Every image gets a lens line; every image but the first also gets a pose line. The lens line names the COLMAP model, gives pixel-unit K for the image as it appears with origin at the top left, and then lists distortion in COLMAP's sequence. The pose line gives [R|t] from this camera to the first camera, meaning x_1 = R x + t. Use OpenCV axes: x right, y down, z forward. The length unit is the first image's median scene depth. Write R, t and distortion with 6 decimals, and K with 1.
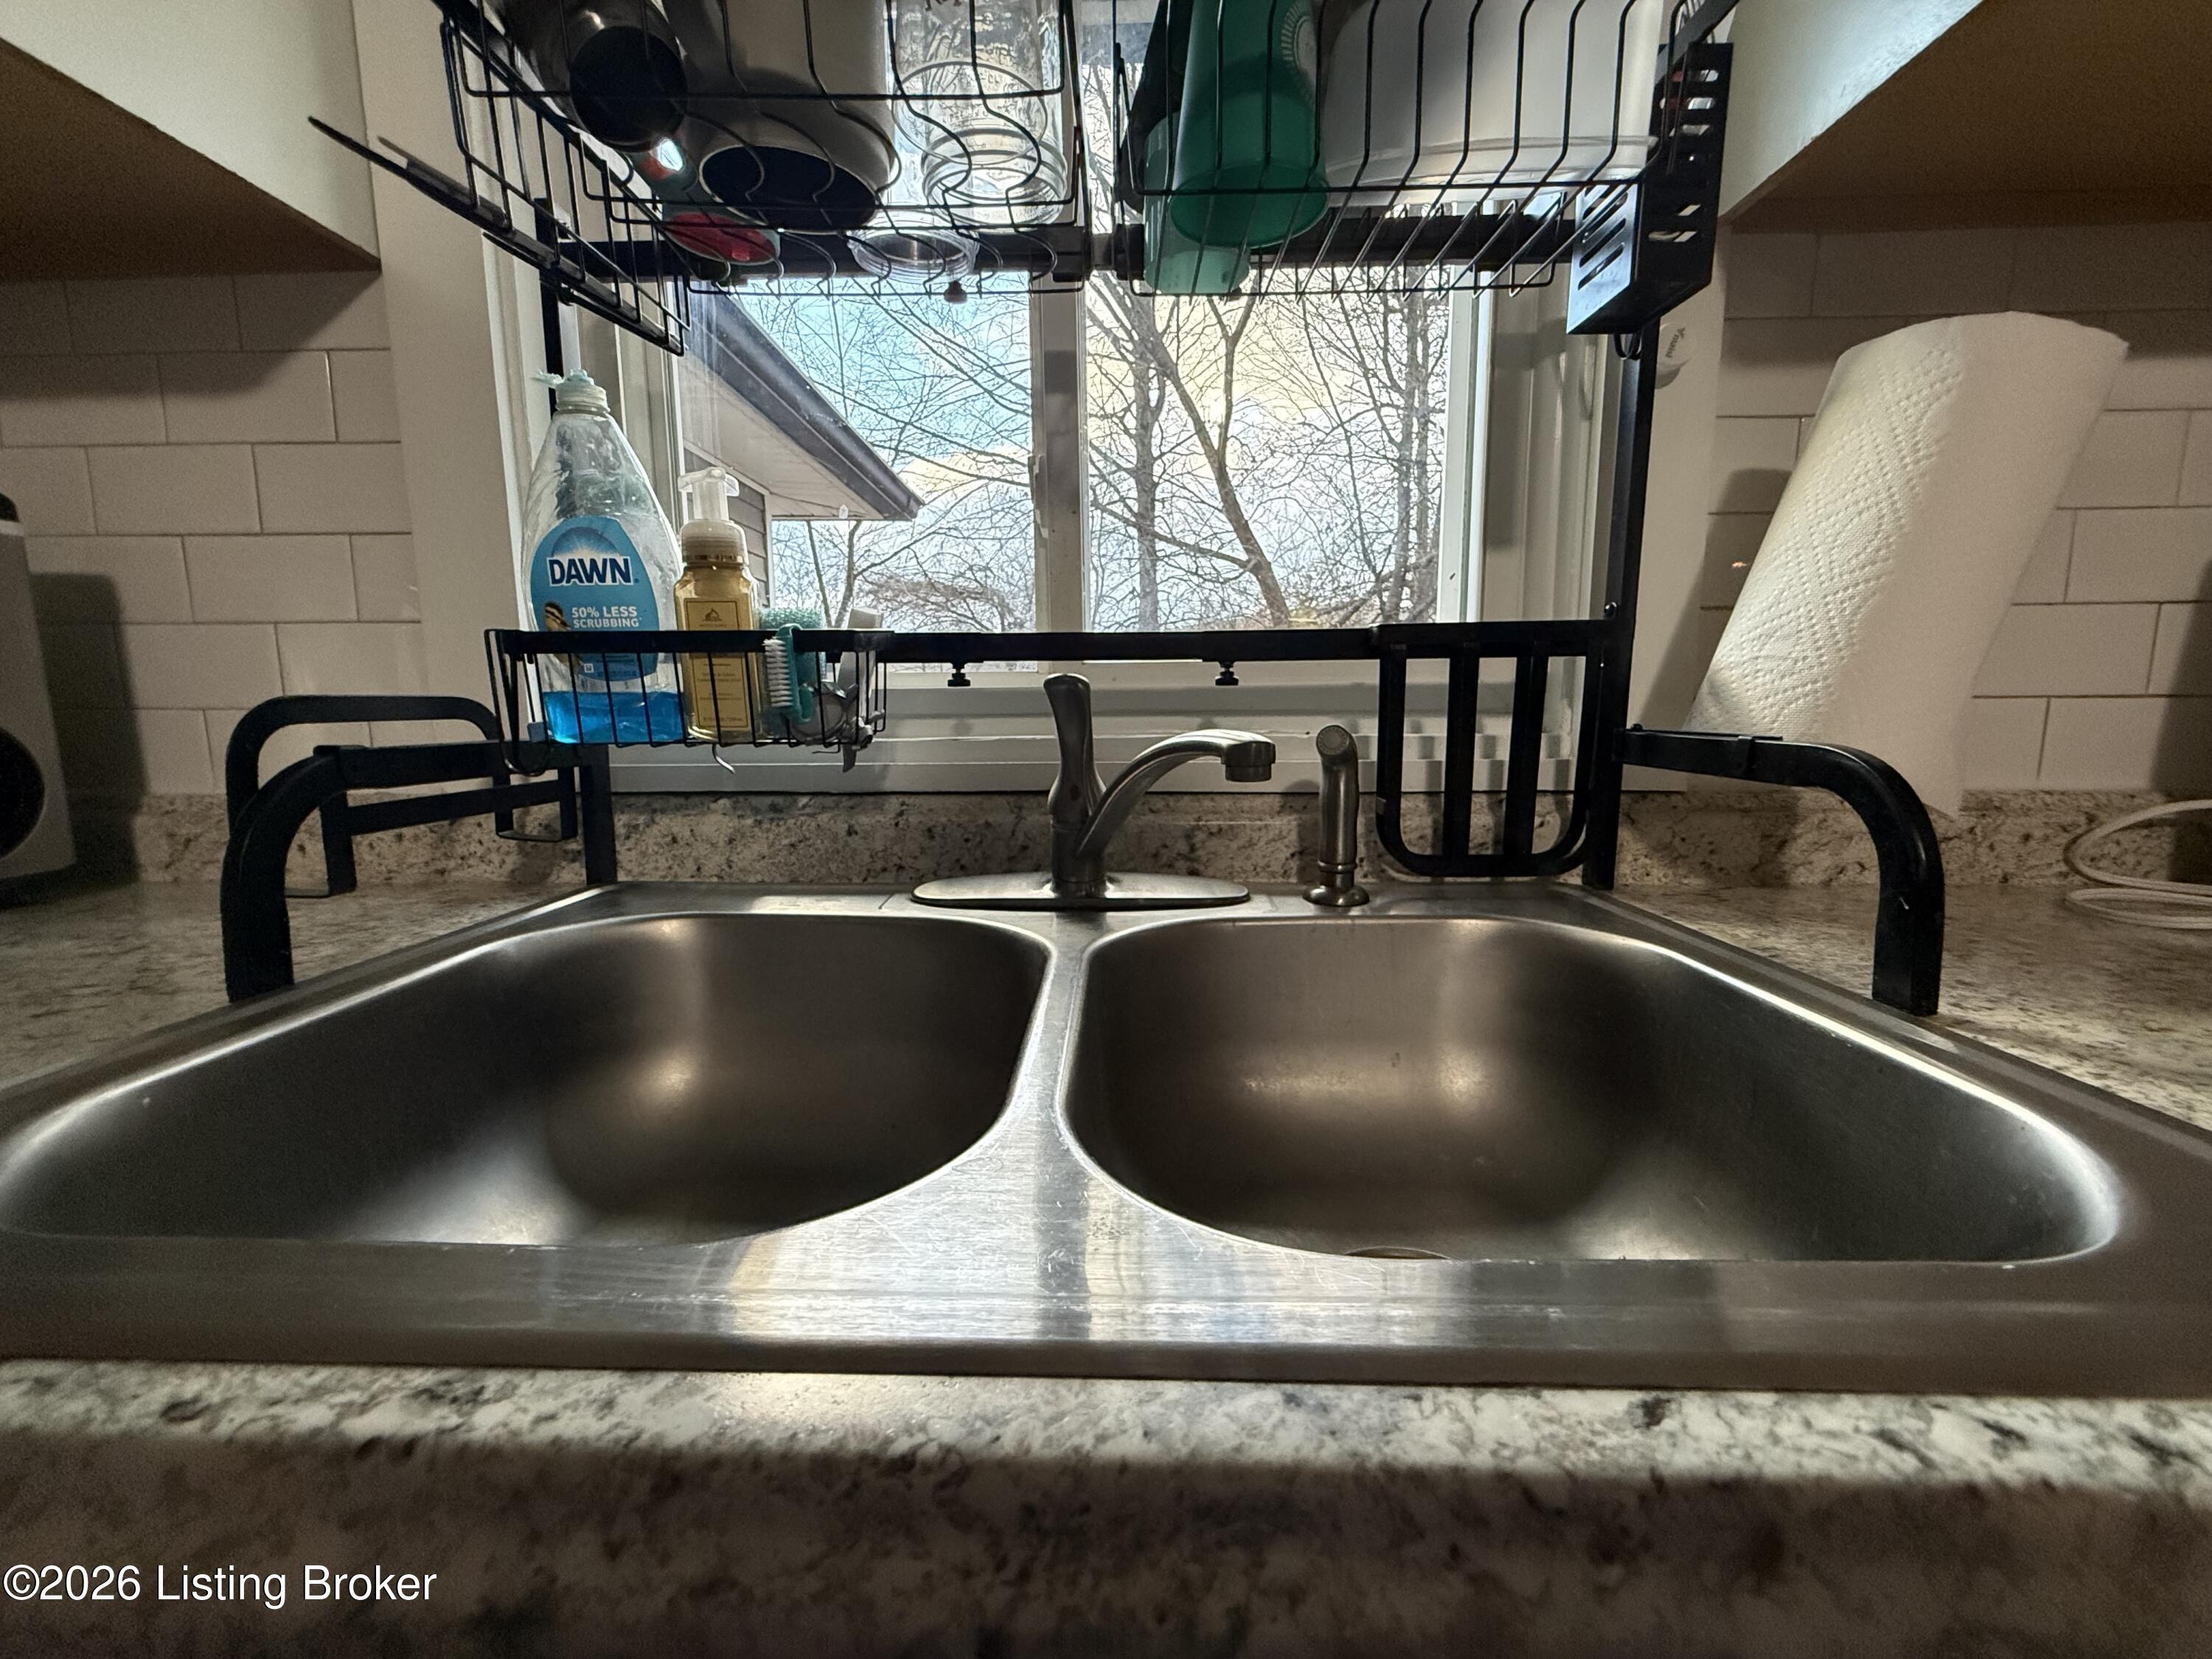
lens RADIAL K [[887.0, 0, 1101.7], [0, 887.0, 827.1], [0, 0, 1]] dist [0.000304, -0.000664]
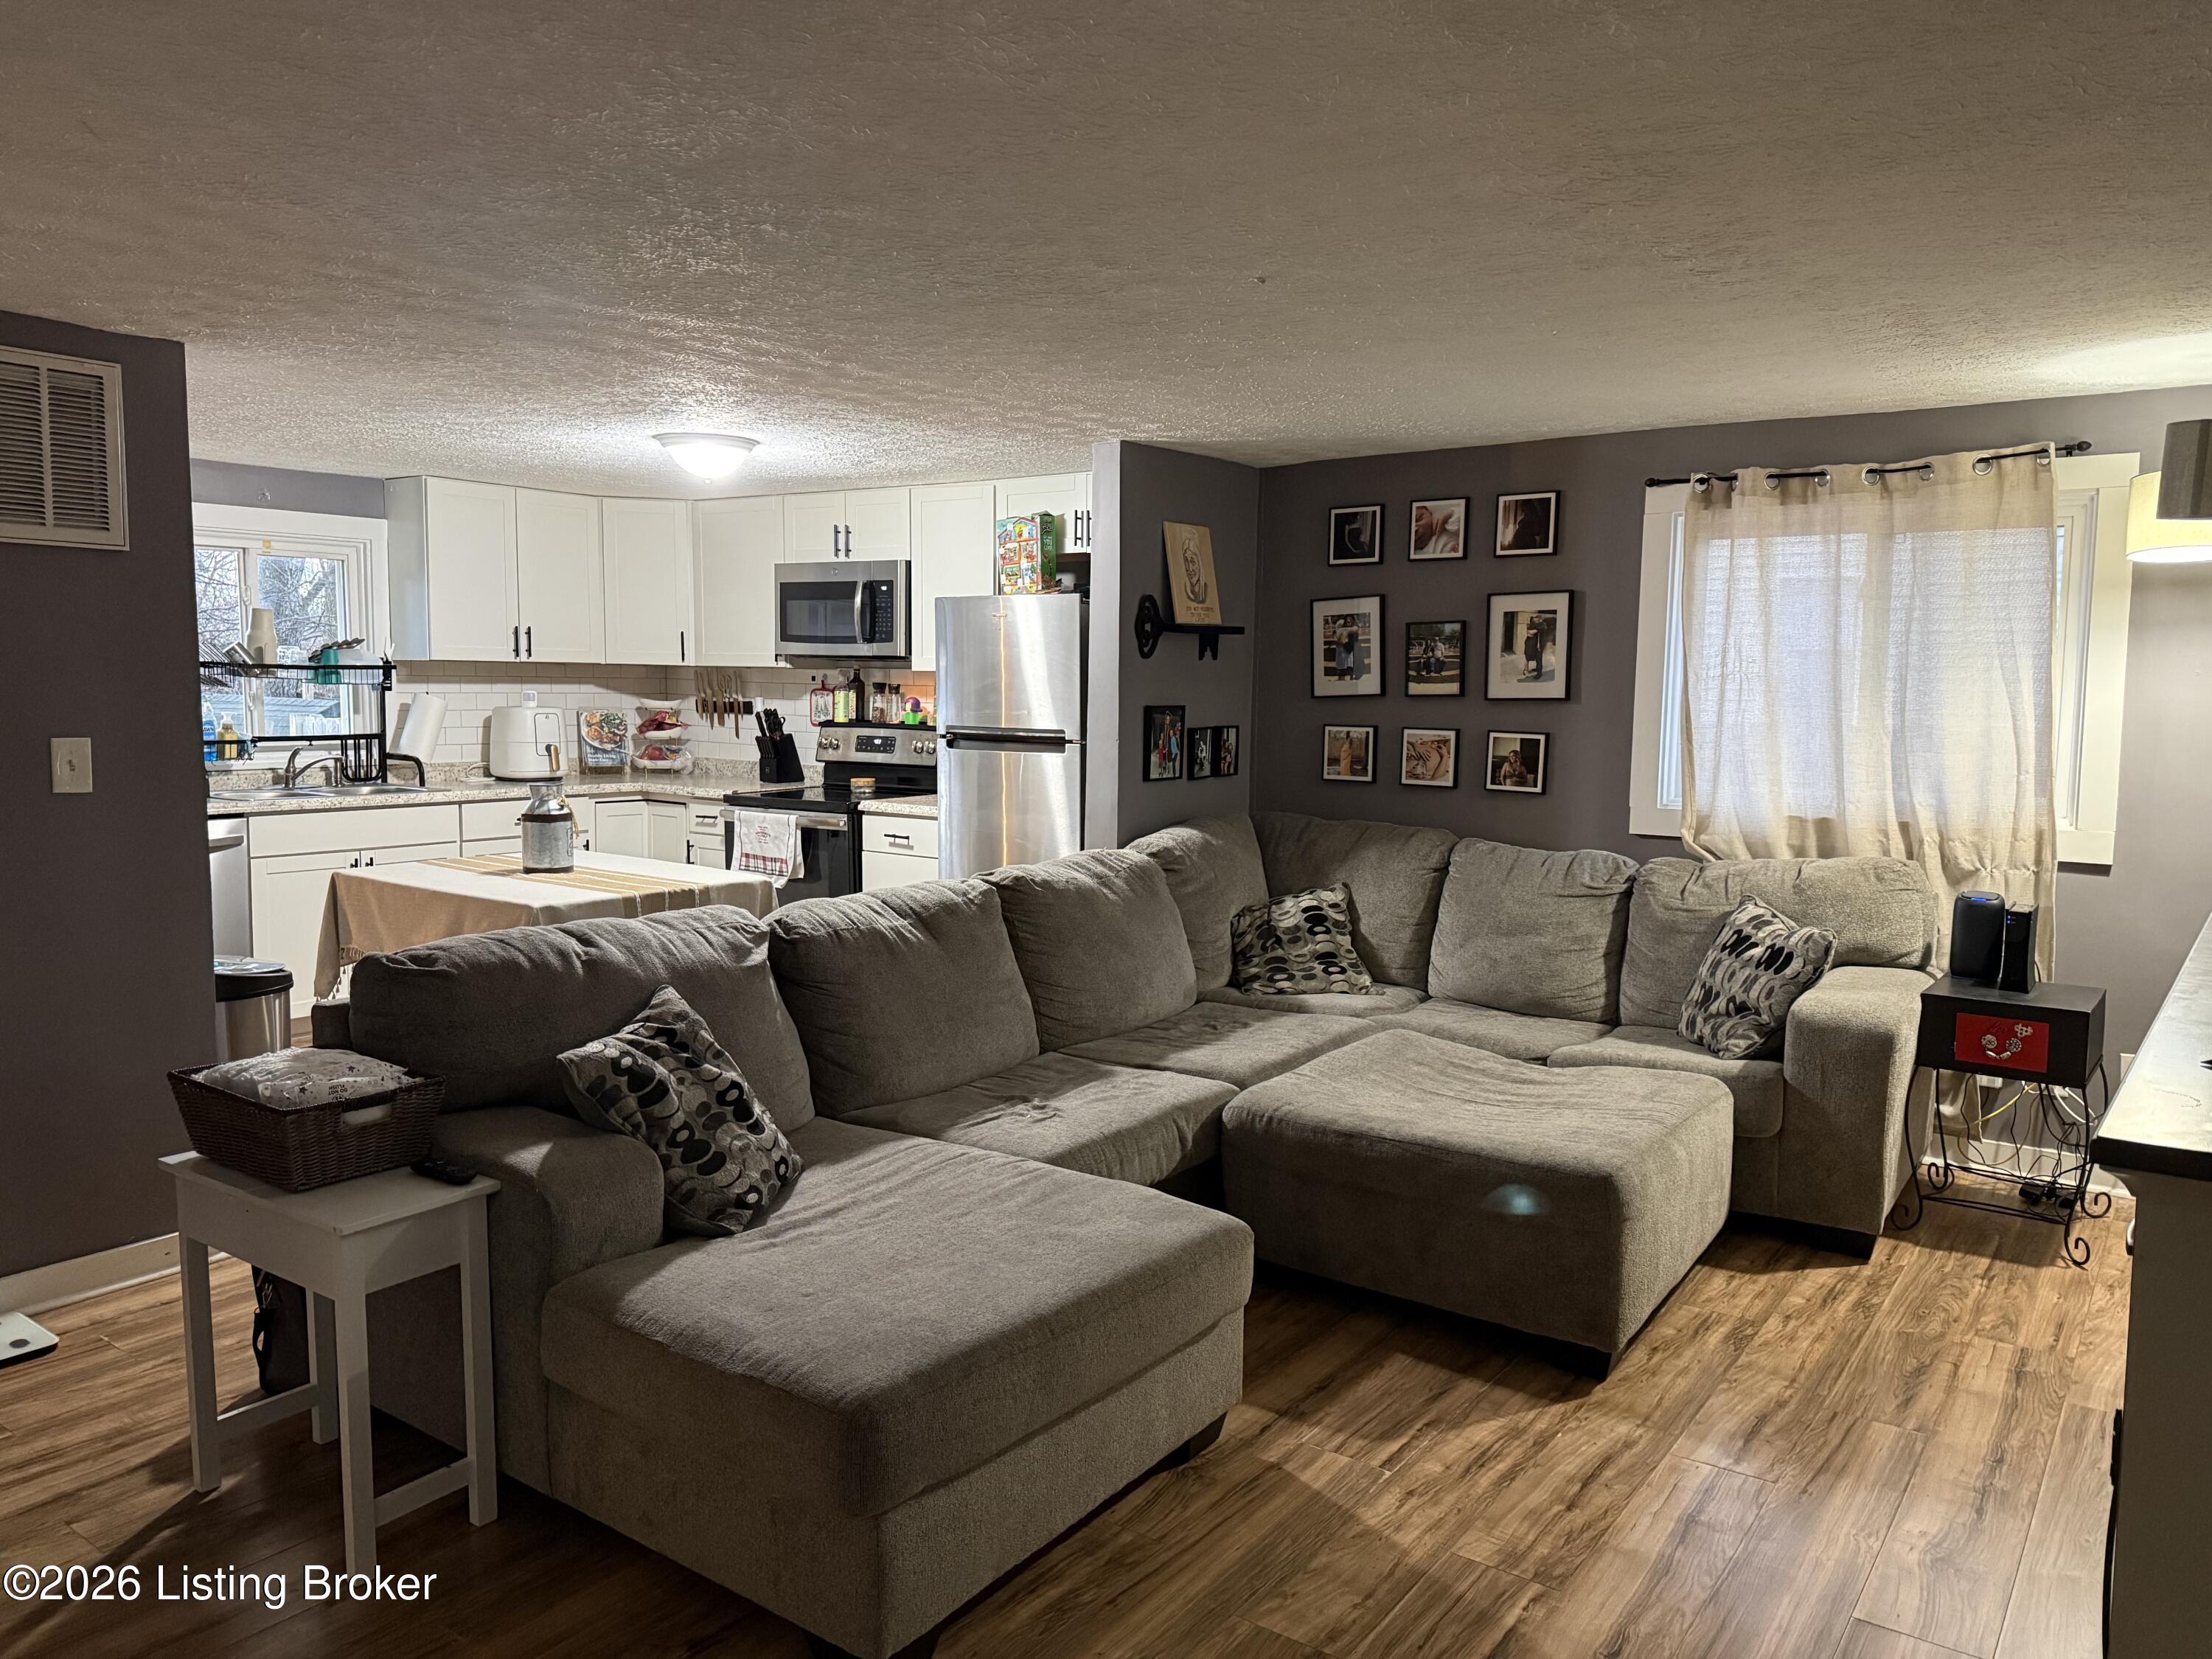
lens RADIAL K [[1565.1, 0, 1168.7], [0, 1565.1, 822.9], [0, 0, 1]] dist [0.041549, -0.055881]
pose [[0.537777, -0.061504, 0.840841, -4.874349], [0.090406, 0.995792, 0.015017, 0.592025], [-0.838226, 0.067941, 0.541074, -8.039659]]
